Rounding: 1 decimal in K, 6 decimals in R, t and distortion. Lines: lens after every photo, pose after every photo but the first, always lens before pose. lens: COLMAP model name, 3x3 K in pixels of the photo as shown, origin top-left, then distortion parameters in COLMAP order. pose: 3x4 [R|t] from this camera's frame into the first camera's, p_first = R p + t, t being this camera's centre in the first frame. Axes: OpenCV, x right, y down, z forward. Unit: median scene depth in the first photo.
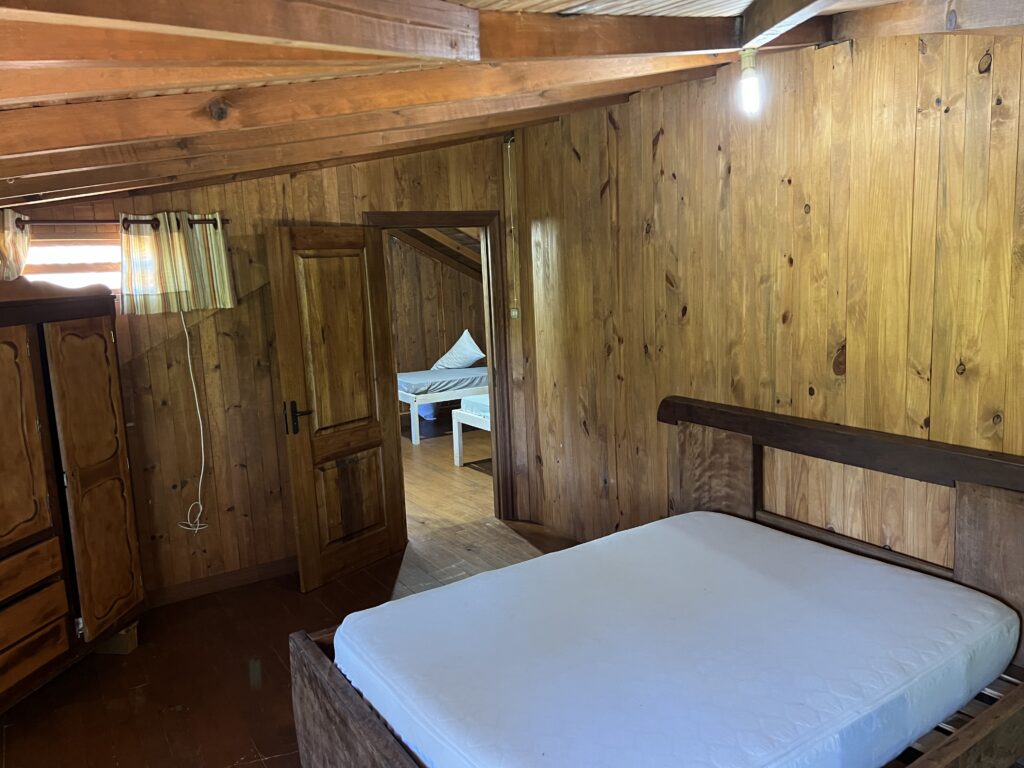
lens RADIAL K [[769.5, 0, 515.9], [0, 769.5, 384.8], [0, 0, 1]] dist [0.051688, -0.046382]
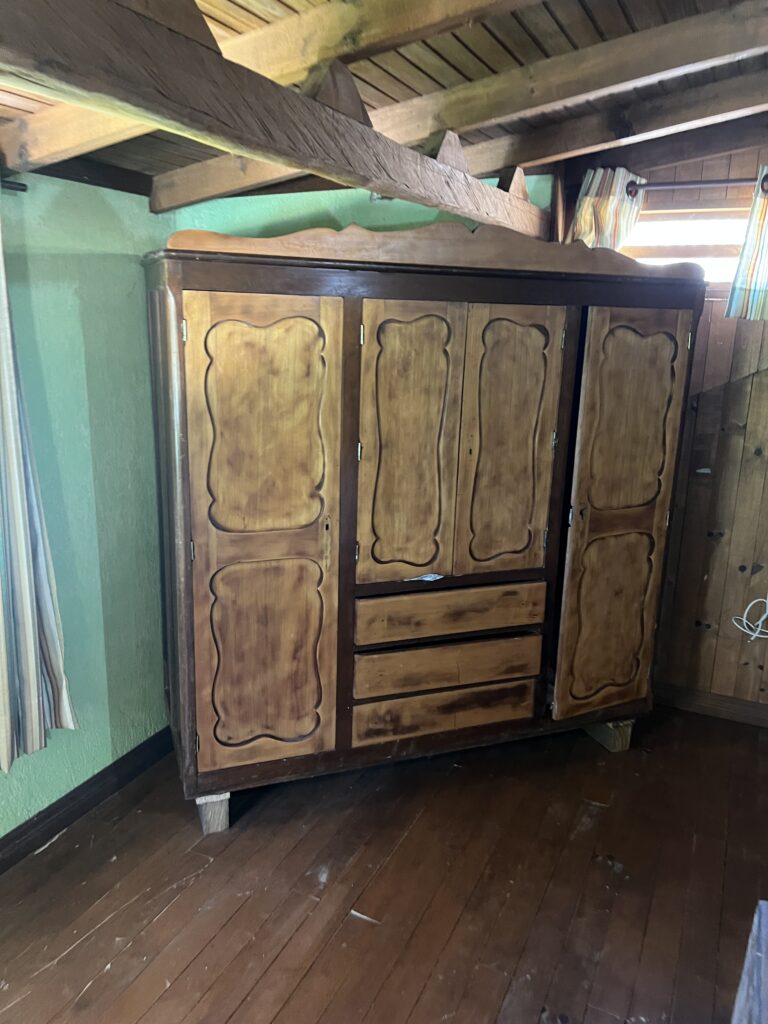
lens RADIAL K [[769.5, 0, 386.5], [0, 769.5, 513.9], [0, 0, 1]] dist [0.051688, -0.046382]
pose [[0.524343, 0.256993, -0.811800, -0.050705], [-0.182597, 0.965126, 0.187592, 0.008916], [0.831699, 0.049870, 0.552983, 0.420565]]
